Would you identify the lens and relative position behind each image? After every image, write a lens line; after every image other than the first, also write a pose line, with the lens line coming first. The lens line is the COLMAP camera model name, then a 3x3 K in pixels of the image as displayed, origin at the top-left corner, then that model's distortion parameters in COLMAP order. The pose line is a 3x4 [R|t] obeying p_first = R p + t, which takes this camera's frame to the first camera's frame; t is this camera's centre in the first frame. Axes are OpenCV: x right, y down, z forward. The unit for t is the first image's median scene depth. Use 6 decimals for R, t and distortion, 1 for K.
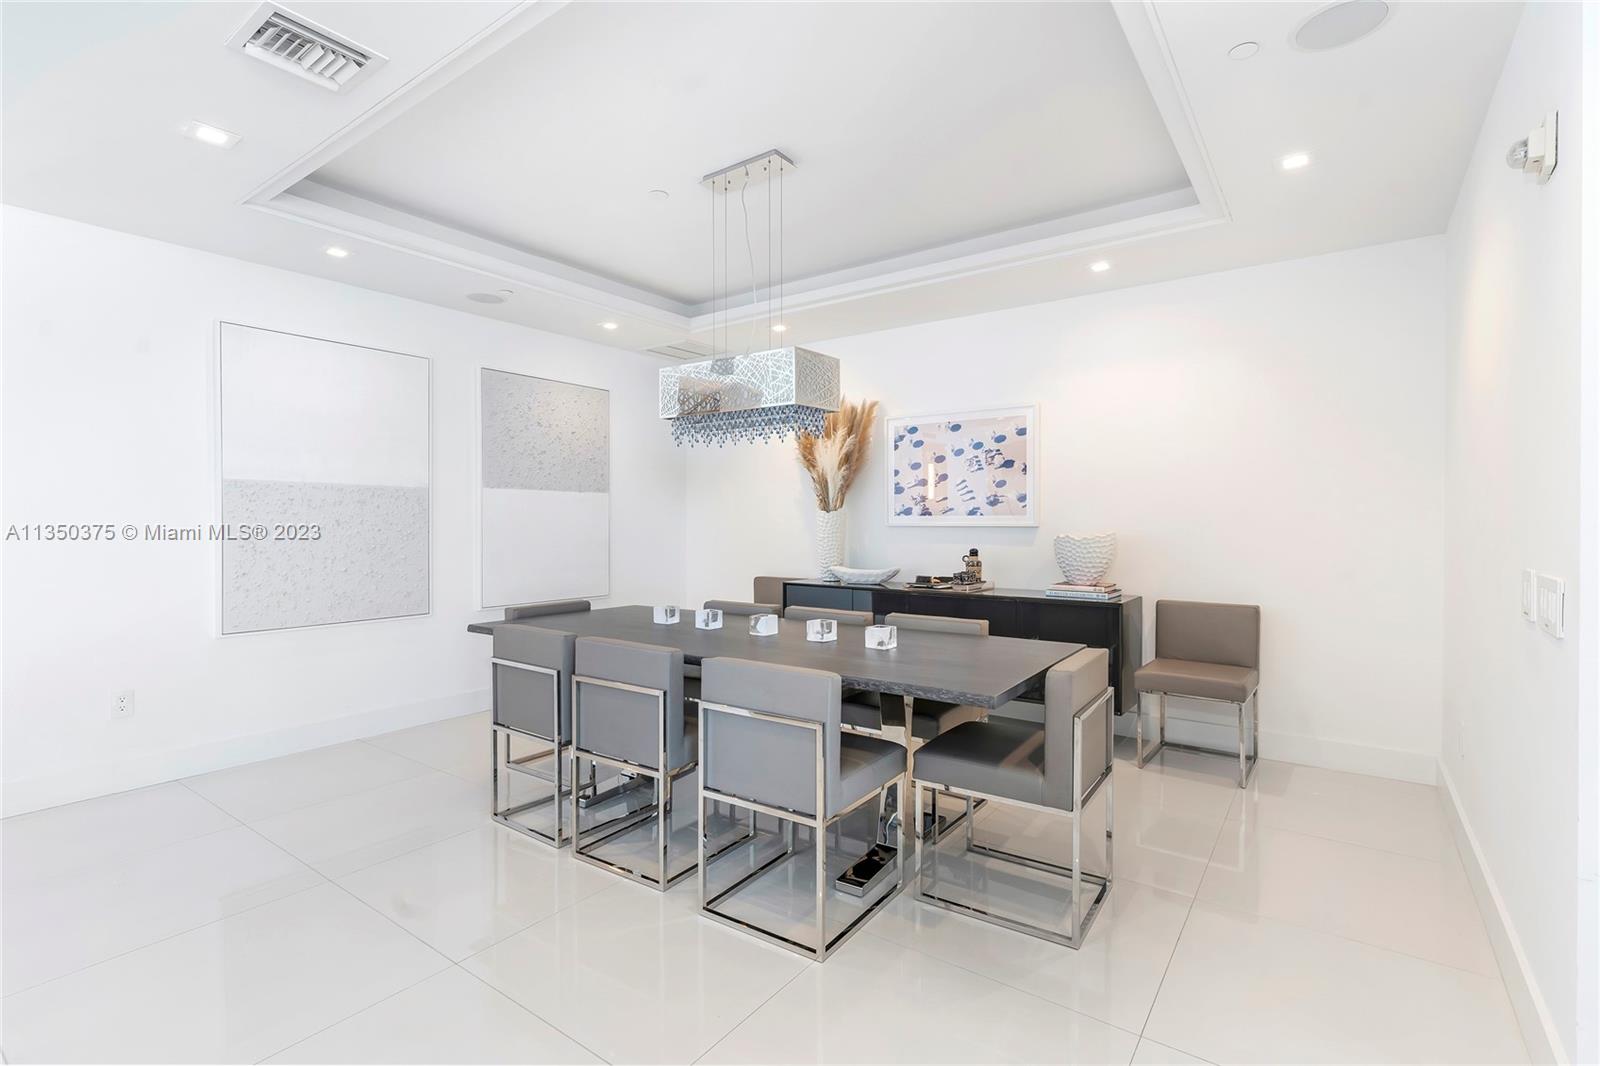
lens RADIAL K [[749.8, 0, 807.4], [0, 749.8, 526.5], [0, 0, 1]] dist [0.011777, 0.001065]
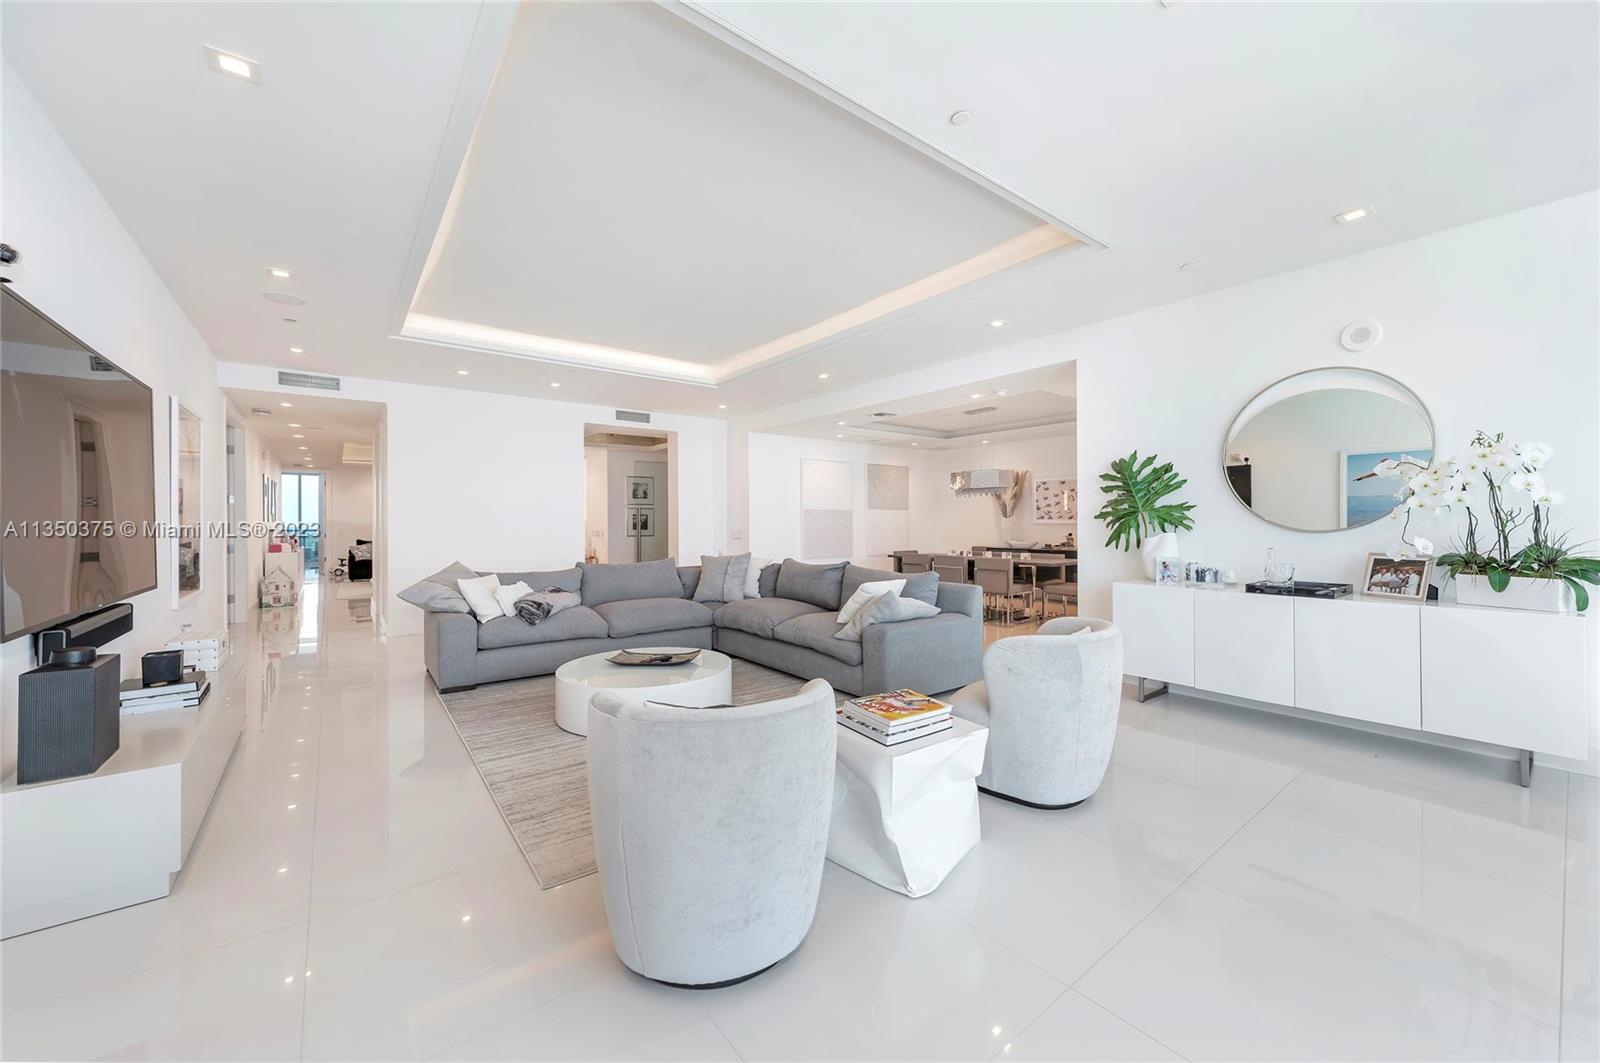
lens RADIAL K [[607.4, 0, 795.7], [0, 607.4, 520.2], [0, 0, 1]] dist [0.003217, 0.000103]
pose [[0.956898, -0.003978, -0.290398, -0.055821], [0.000732, 0.999936, -0.011288, 0.009609], [0.290425, 0.010589, 0.956839, -1.102997]]
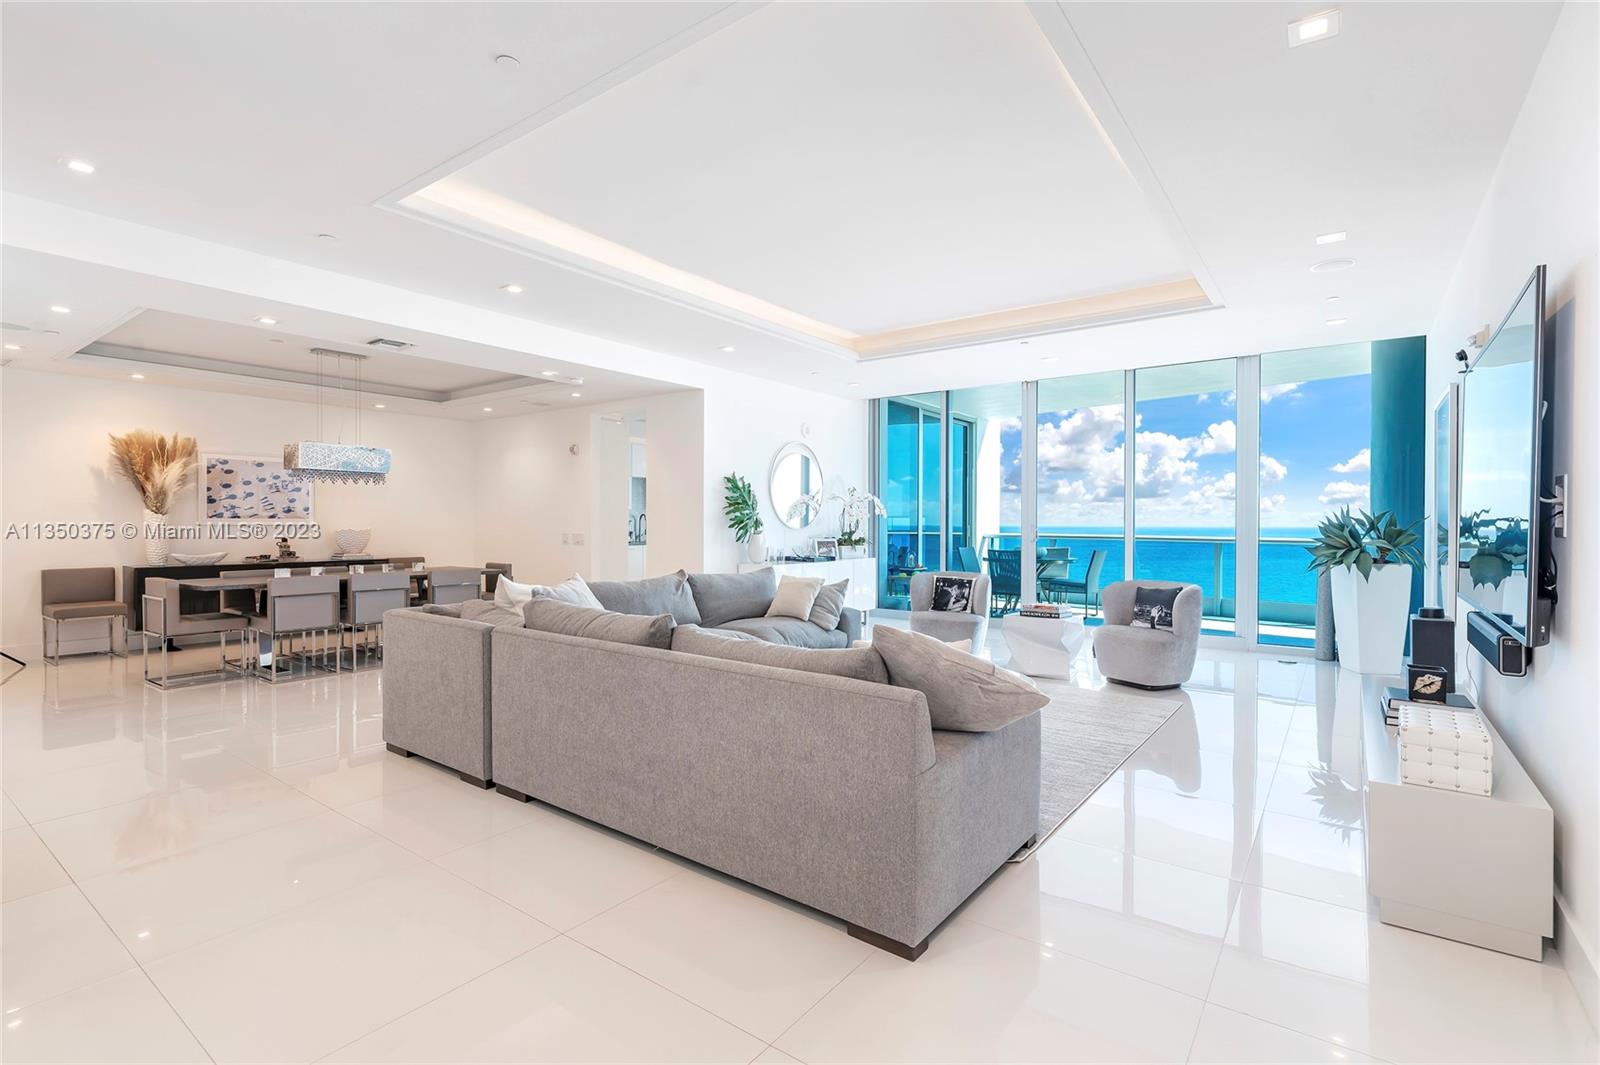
lens RADIAL K [[749.8, 0, 794.7], [0, 749.8, 530.5], [0, 0, 1]] dist [0.011777, 0.001065]
pose [[0.022617, -0.009011, 0.999704, -1.438812], [0.005101, 0.999947, 0.008897, 0.003234], [-0.999731, 0.004899, 0.022661, -0.208156]]
